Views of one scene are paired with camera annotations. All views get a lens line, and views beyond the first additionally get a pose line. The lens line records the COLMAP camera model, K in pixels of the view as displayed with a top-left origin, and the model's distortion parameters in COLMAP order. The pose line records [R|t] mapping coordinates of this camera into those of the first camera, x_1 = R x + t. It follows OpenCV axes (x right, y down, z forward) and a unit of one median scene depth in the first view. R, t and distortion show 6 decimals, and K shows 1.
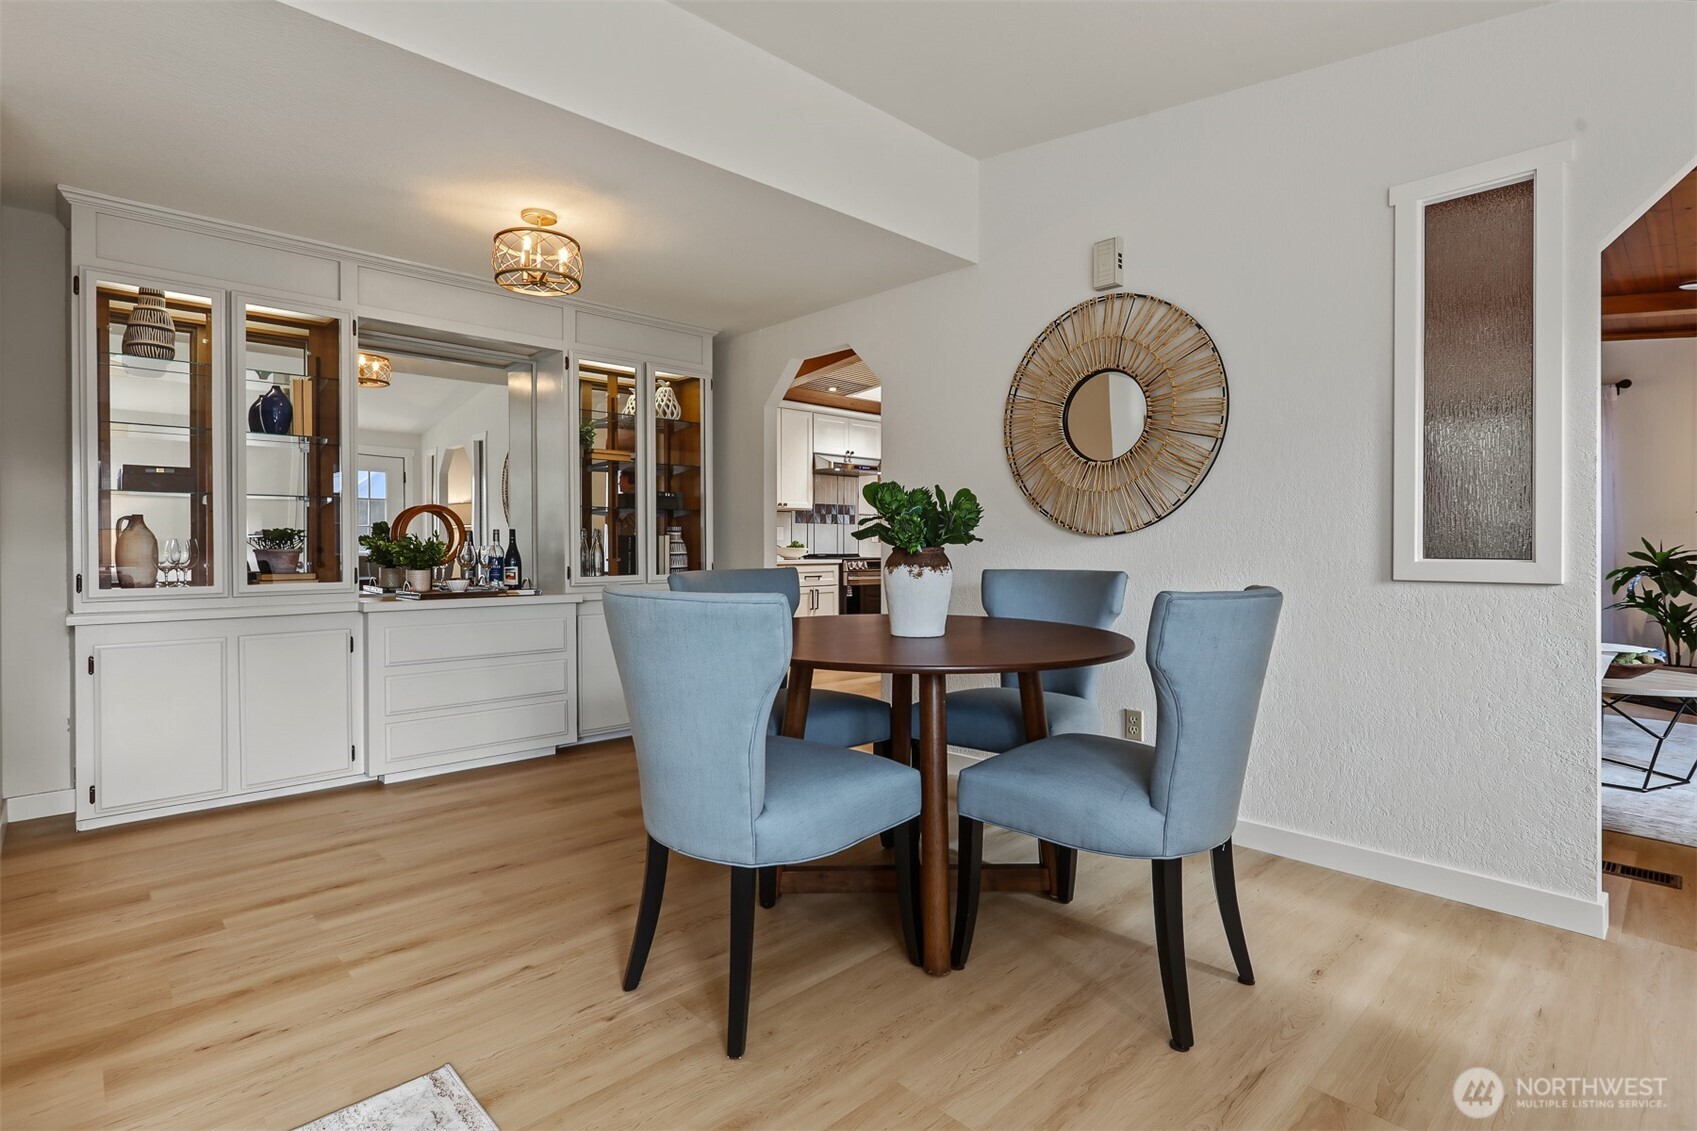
lens RADIAL K [[818.4, 0, 853.4], [0, 818.4, 551.3], [0, 0, 1]] dist [-0.003774, -0.000541]
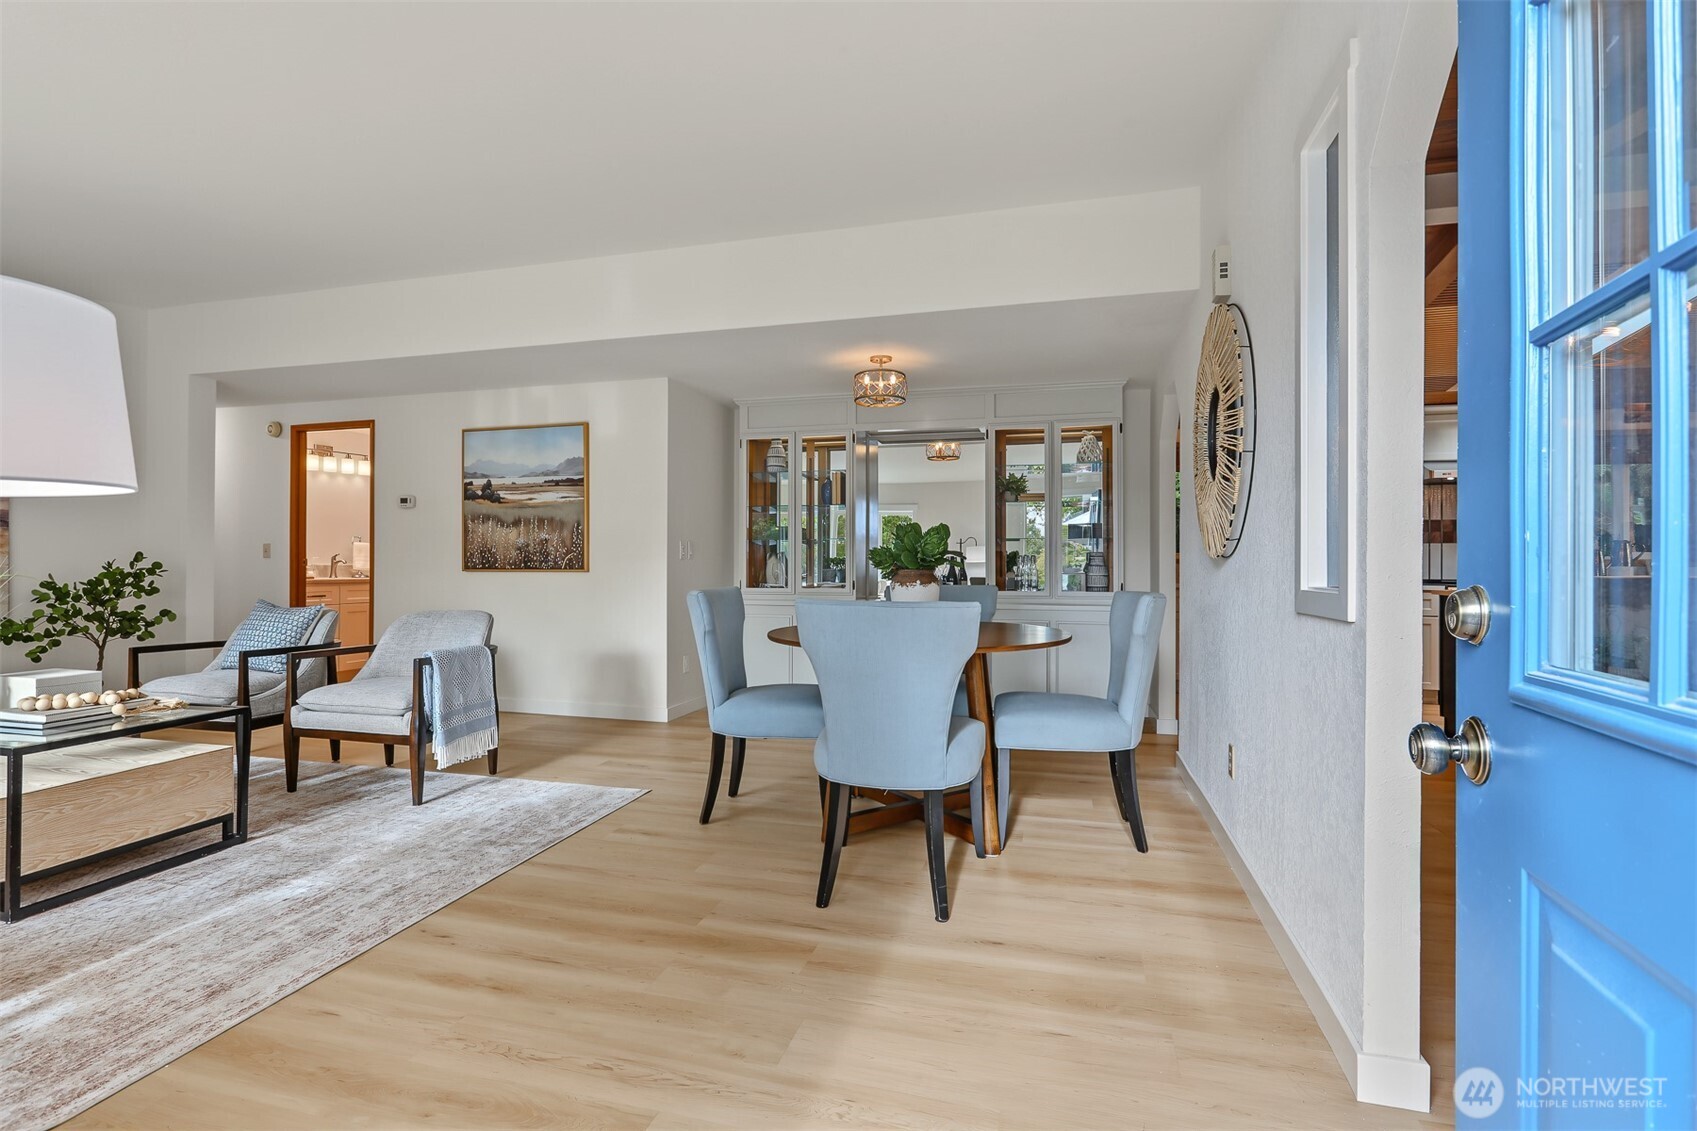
lens RADIAL K [[818.4, 0, 853.4], [0, 818.4, 551.3], [0, 0, 1]] dist [-0.003774, -0.000541]
pose [[0.512181, -0.013588, -0.858770, 0.937065], [-0.010727, 0.999696, -0.022215, -0.001670], [0.858811, 0.020590, 0.511879, 0.151725]]
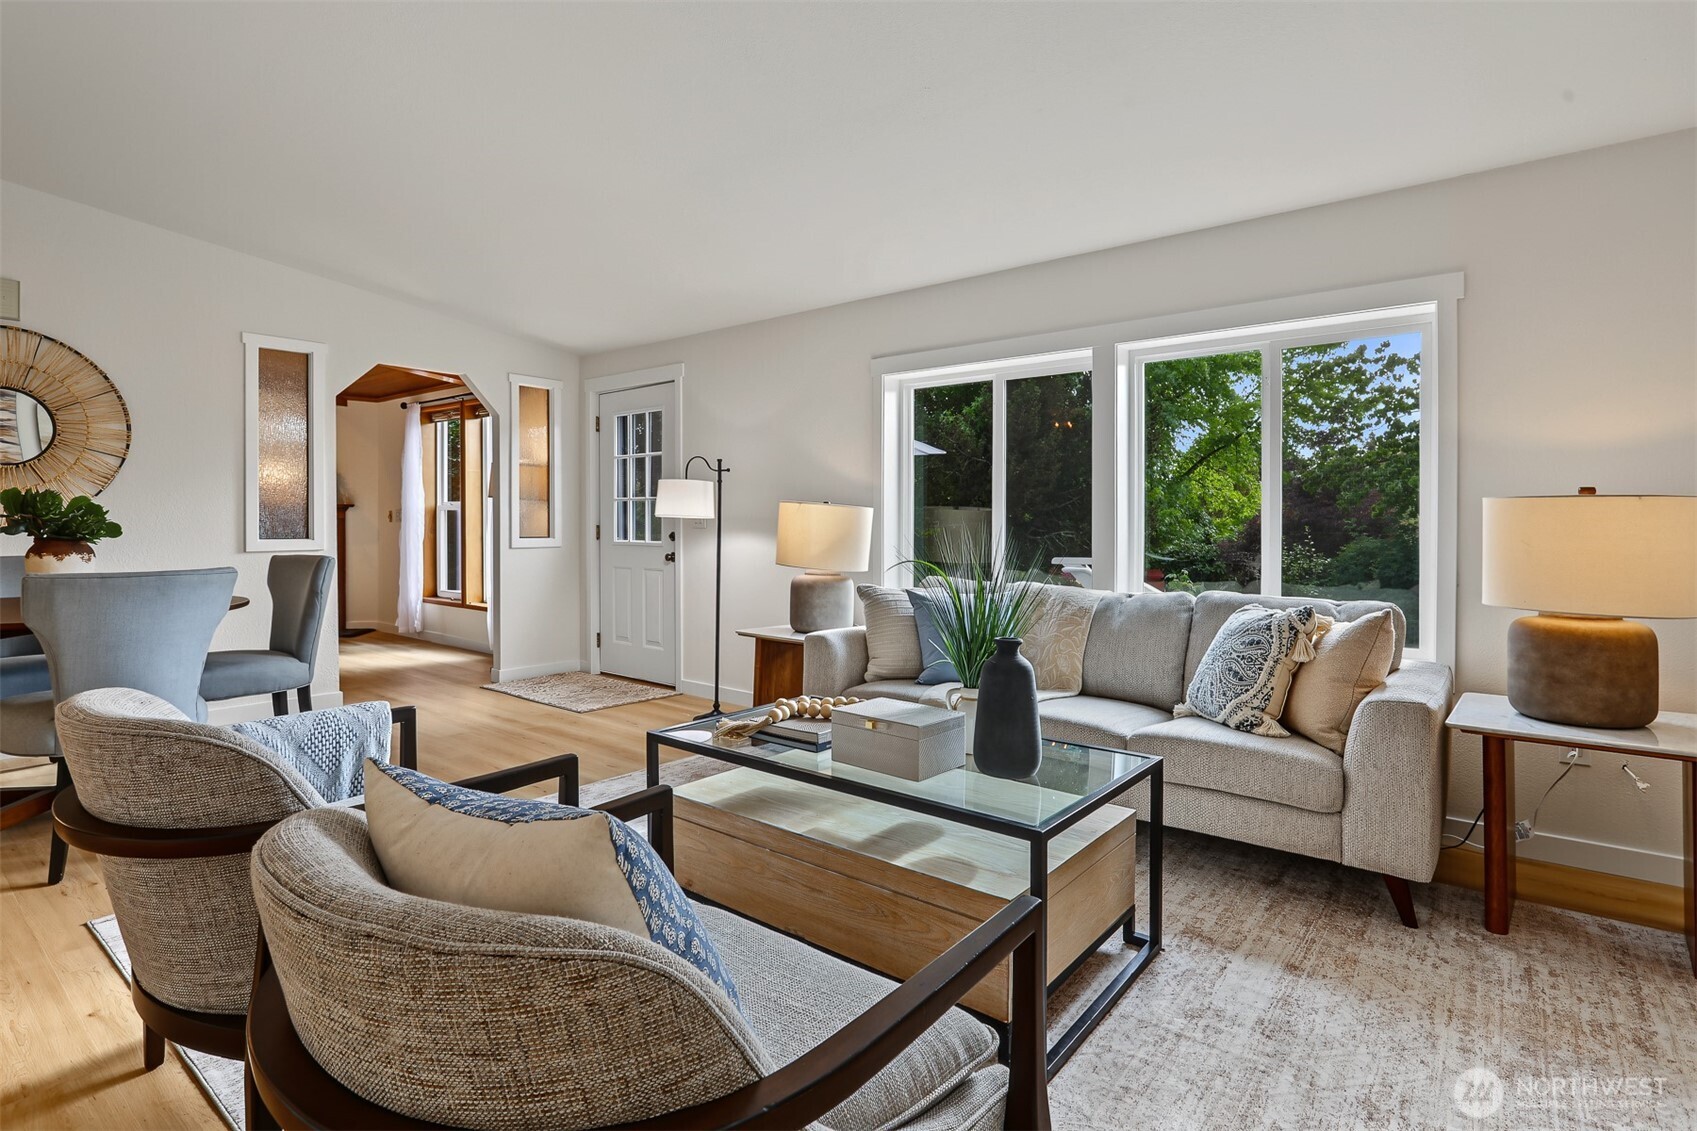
lens RADIAL K [[841.2, 0, 839.4], [0, 841.2, 525.2], [0, 0, 1]] dist [0.000216, -0.000007]
pose [[-0.110283, -0.009808, 0.993852, -1.055367], [0.010346, 0.999886, 0.011015, -0.023252], [-0.993846, 0.011497, -0.110169, -0.072796]]
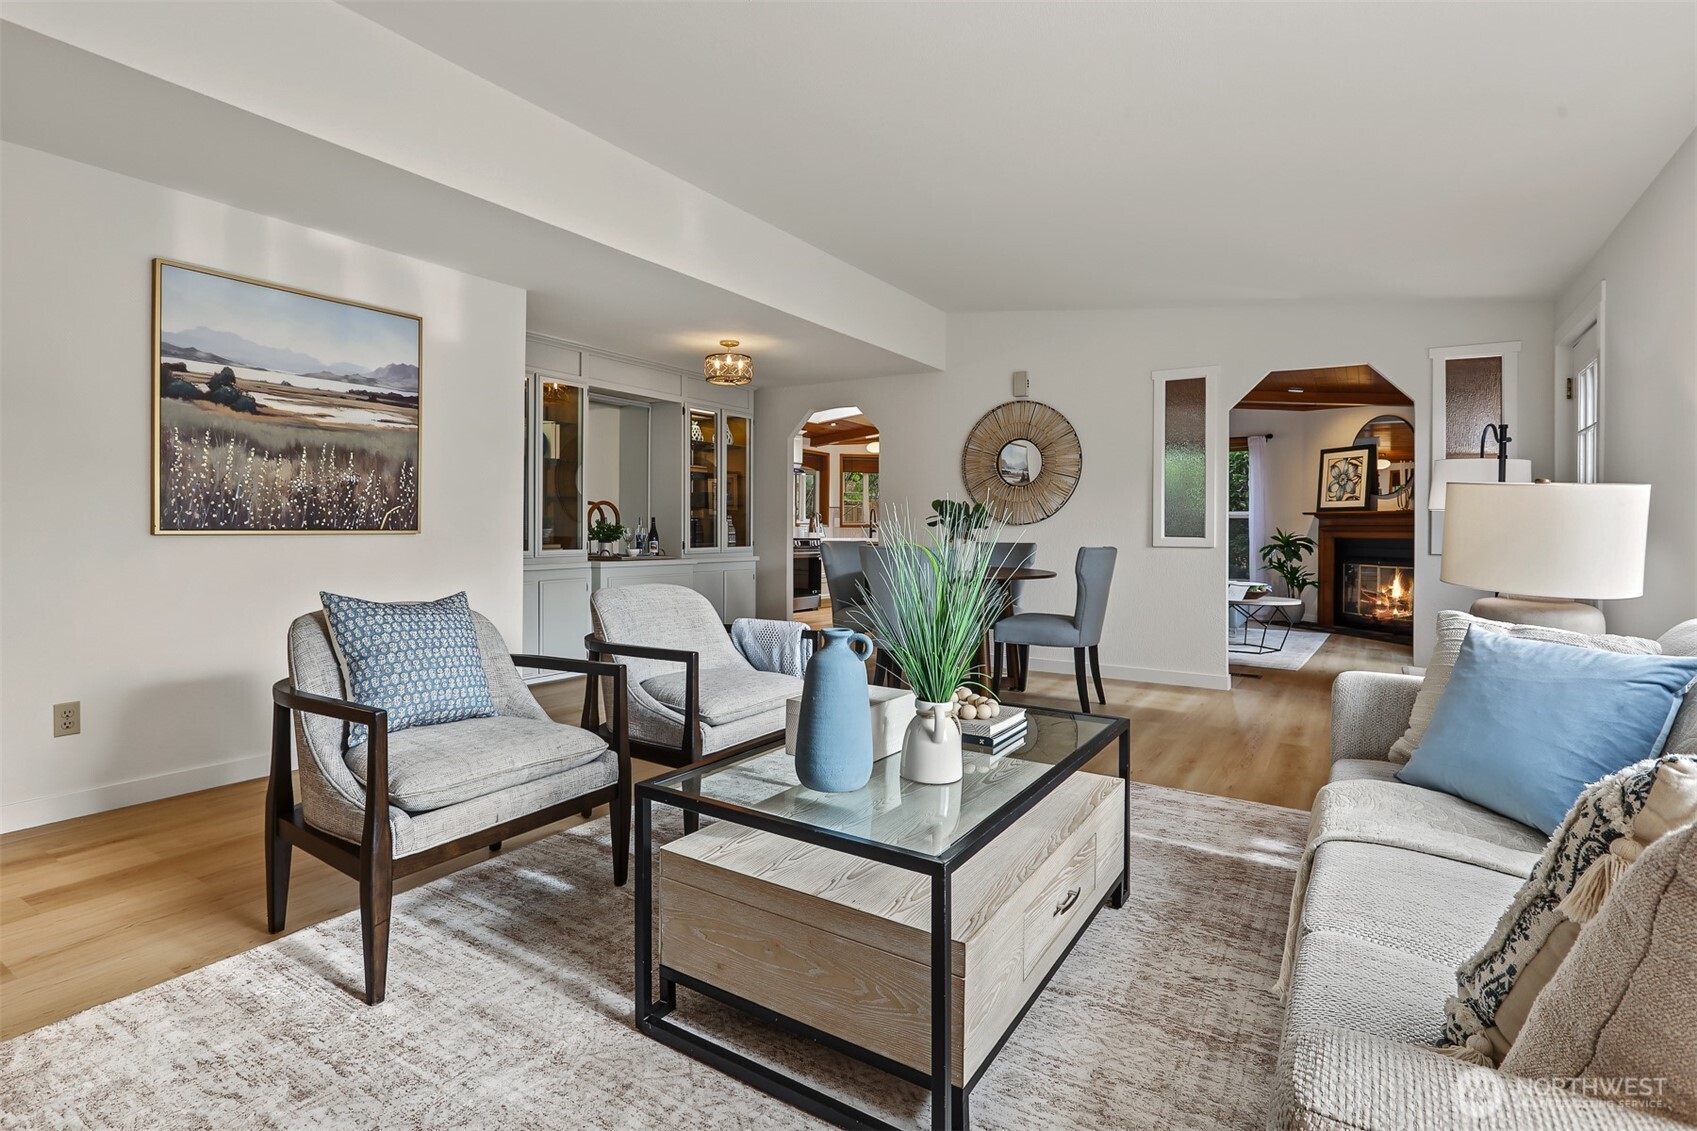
lens RADIAL K [[822.8, 0, 853.2], [0, 822.8, 529.9], [0, 0, 1]] dist [-0.000645, -0.000091]
pose [[0.969529, 0.007442, 0.244862, -0.556459], [-0.005717, 0.999954, -0.007753, 0.010356], [-0.244908, 0.006116, 0.969527, -0.798403]]
